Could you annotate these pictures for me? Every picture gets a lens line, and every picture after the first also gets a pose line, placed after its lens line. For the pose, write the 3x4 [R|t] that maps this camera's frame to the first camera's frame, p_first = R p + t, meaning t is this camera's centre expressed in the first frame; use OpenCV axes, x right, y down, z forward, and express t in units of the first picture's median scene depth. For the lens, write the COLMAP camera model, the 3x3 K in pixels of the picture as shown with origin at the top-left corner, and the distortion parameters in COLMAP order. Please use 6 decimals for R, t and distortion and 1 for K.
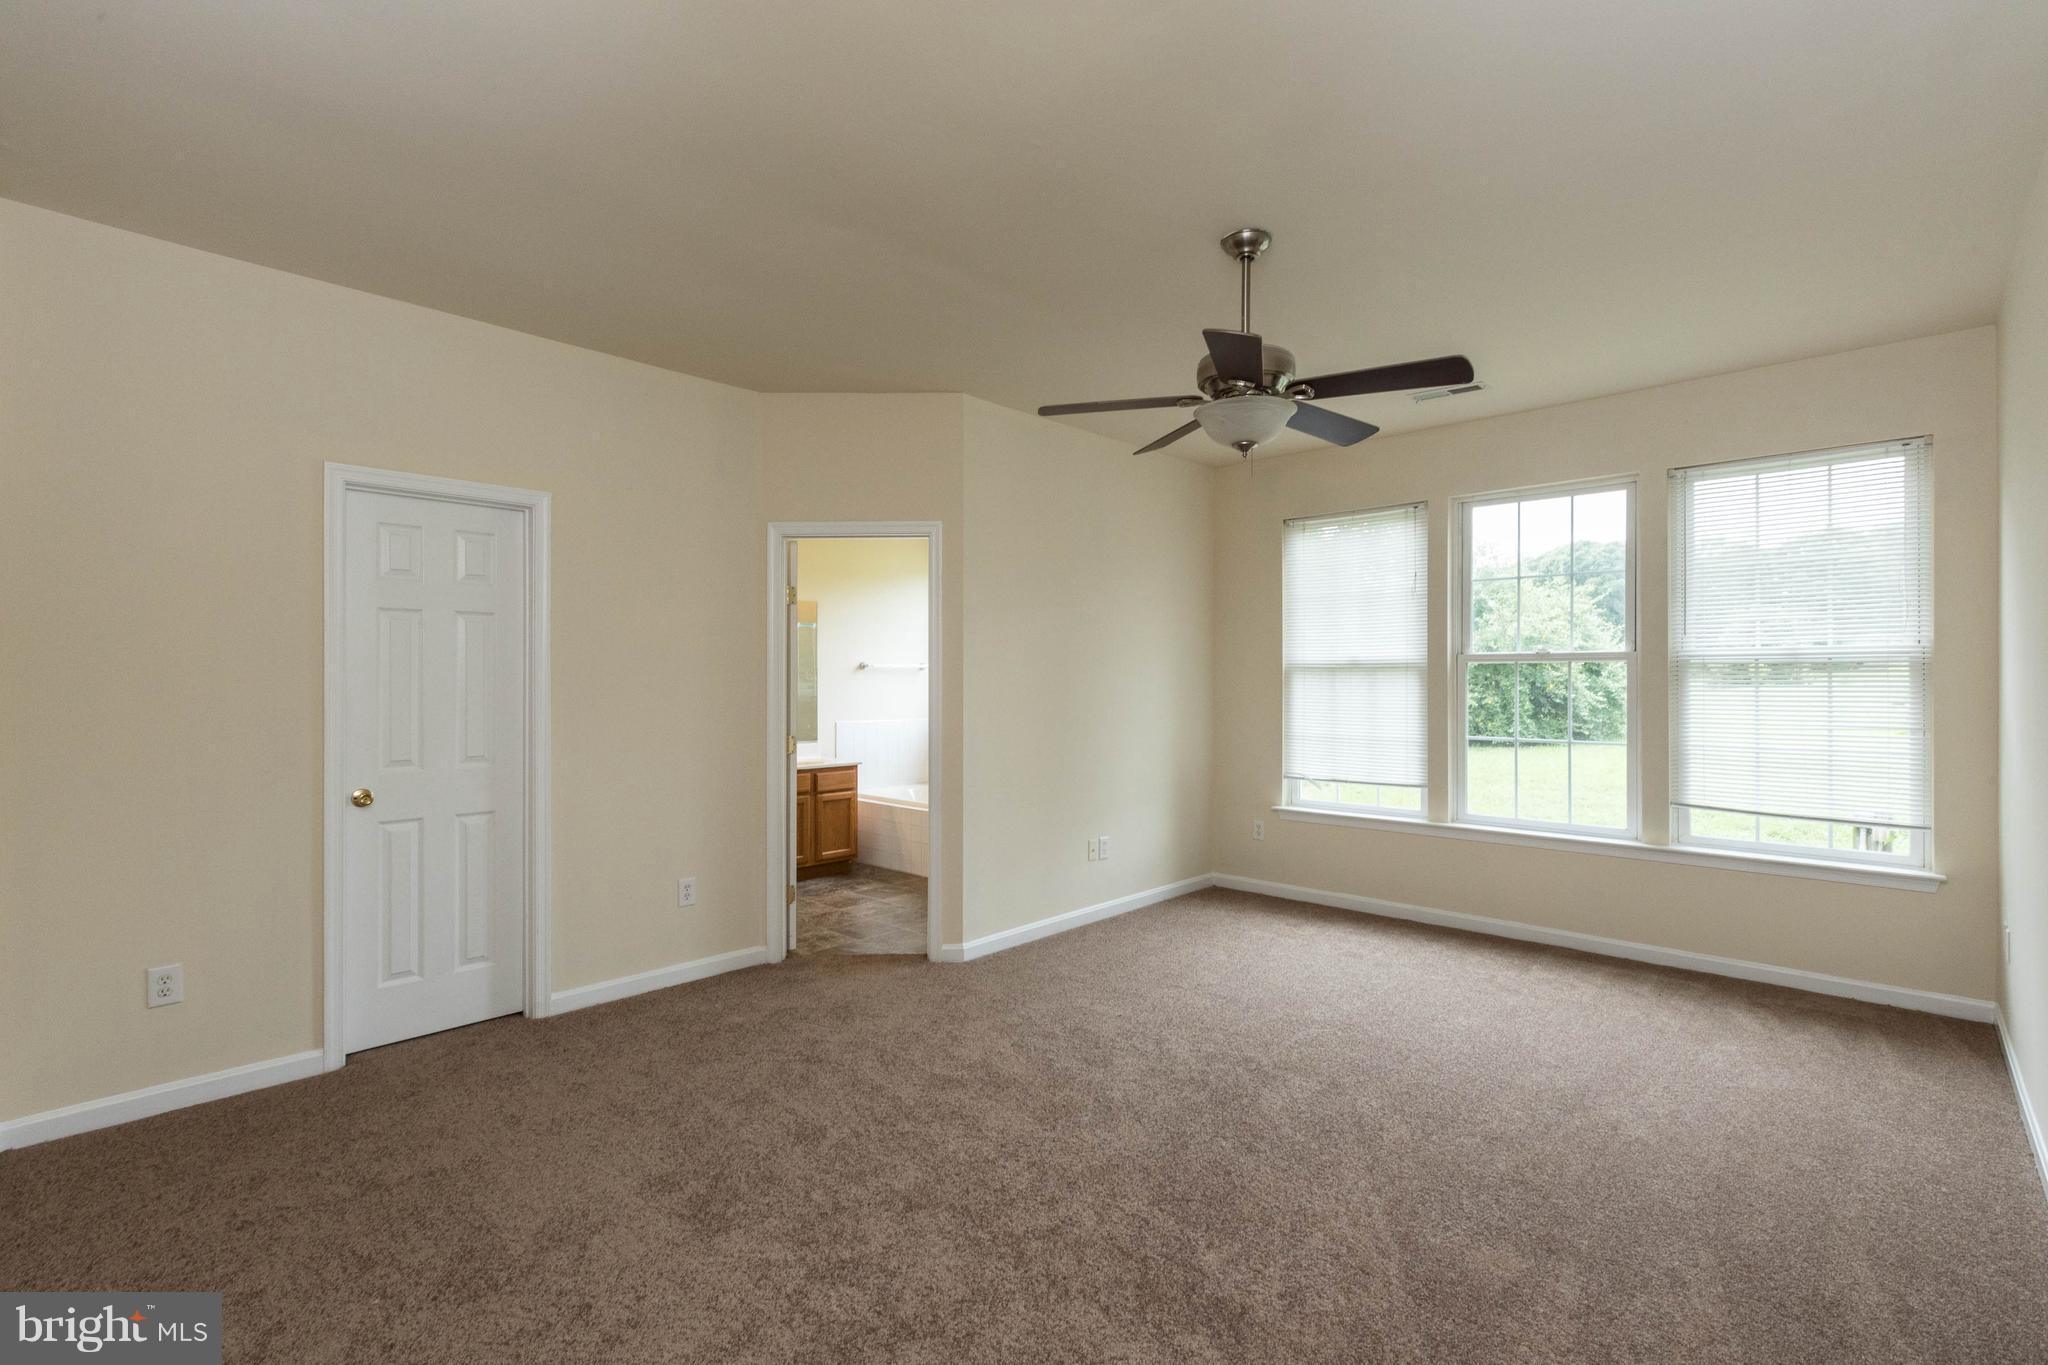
lens RADIAL K [[934.5, 0, 1026.0], [0, 934.5, 673.0], [0, 0, 1]] dist [0.008090, -0.000767]
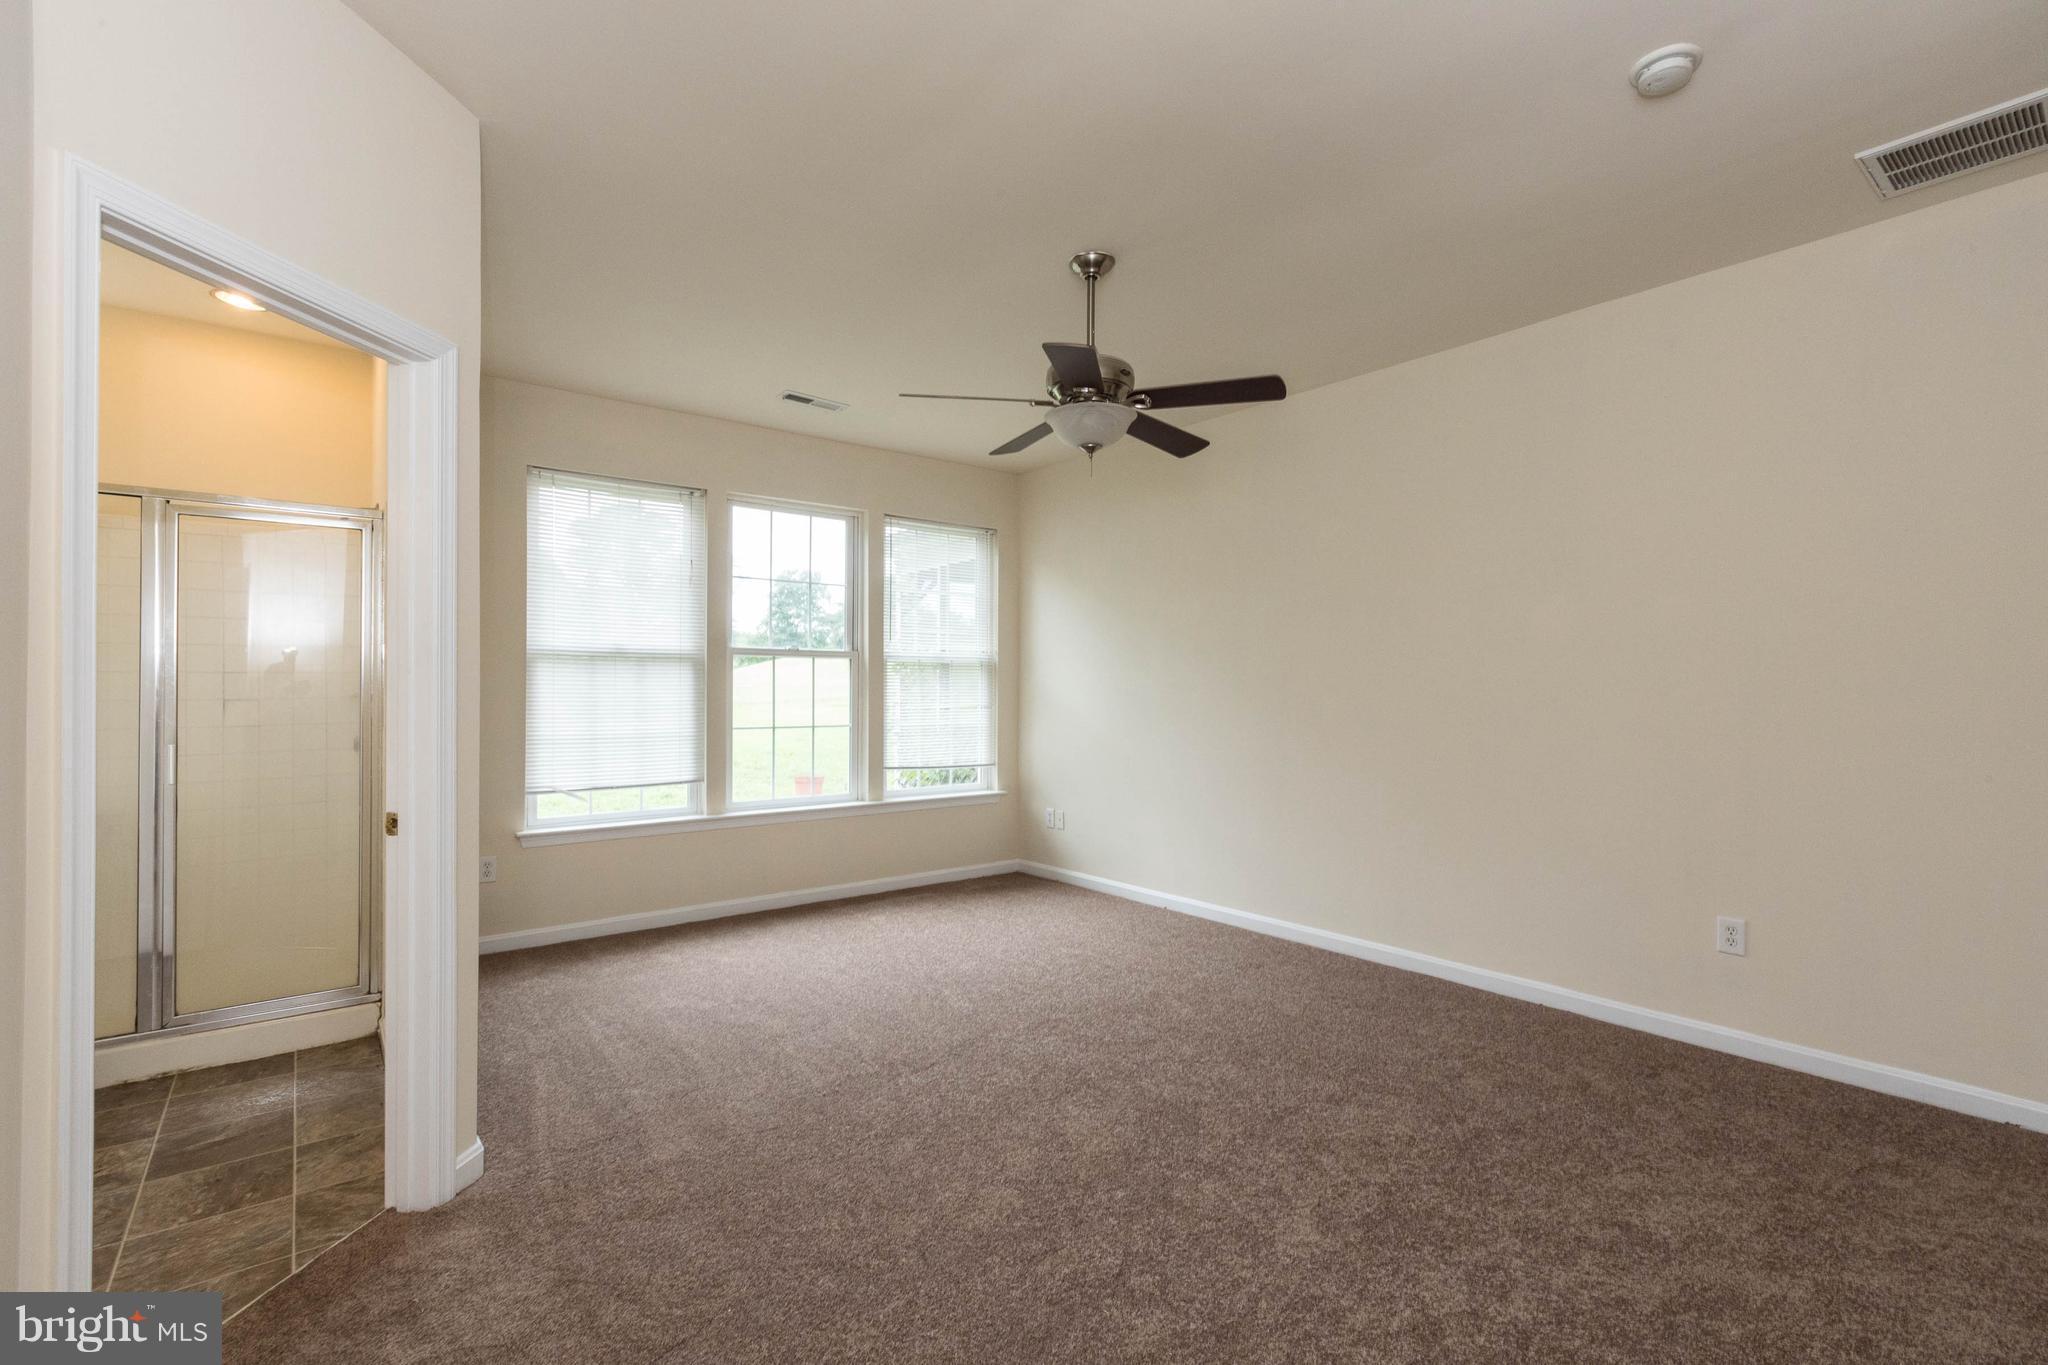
lens RADIAL K [[934.5, 0, 1041.7], [0, 934.5, 678.9], [0, 0, 1]] dist [0.008090, -0.000767]
pose [[0.133554, 0.005331, 0.991027, -0.446704], [-0.015579, 0.999873, -0.003279, 0.011069], [-0.990919, -0.015001, 0.133620, 0.465783]]
